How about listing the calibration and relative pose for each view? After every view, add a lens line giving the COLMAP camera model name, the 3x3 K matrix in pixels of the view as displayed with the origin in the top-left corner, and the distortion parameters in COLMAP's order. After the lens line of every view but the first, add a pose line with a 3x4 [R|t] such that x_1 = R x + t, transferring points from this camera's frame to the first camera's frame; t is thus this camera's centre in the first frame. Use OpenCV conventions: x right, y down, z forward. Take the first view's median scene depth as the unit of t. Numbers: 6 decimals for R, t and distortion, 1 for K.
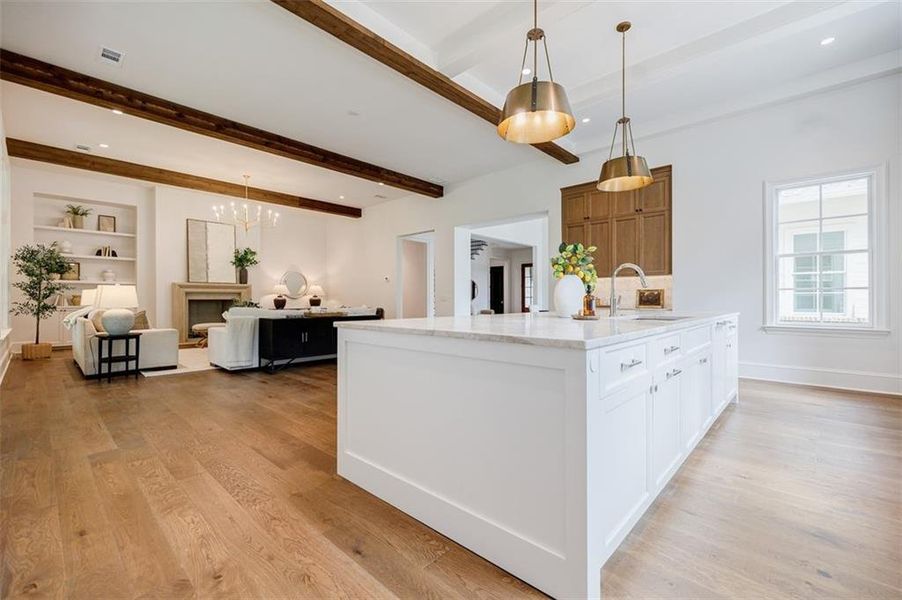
lens RADIAL K [[383.0, 0, 451.0], [0, 383.0, 300.0], [0, 0, 1]] dist [-0.000462, -0.000181]
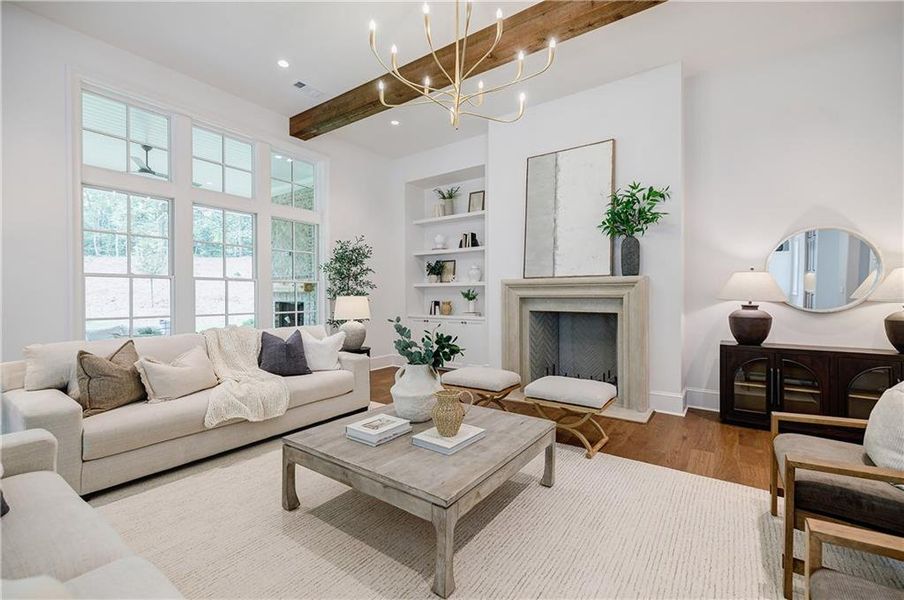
lens RADIAL K [[396.1, 0, 439.9], [0, 396.1, 300.3], [0, 0, 1]] dist [0.001793, 0.000106]
pose [[0.116724, 0.009293, -0.993121, -0.147356], [-0.003129, 0.999955, 0.008990, -0.019055], [0.993159, 0.002058, 0.116748, 0.757310]]
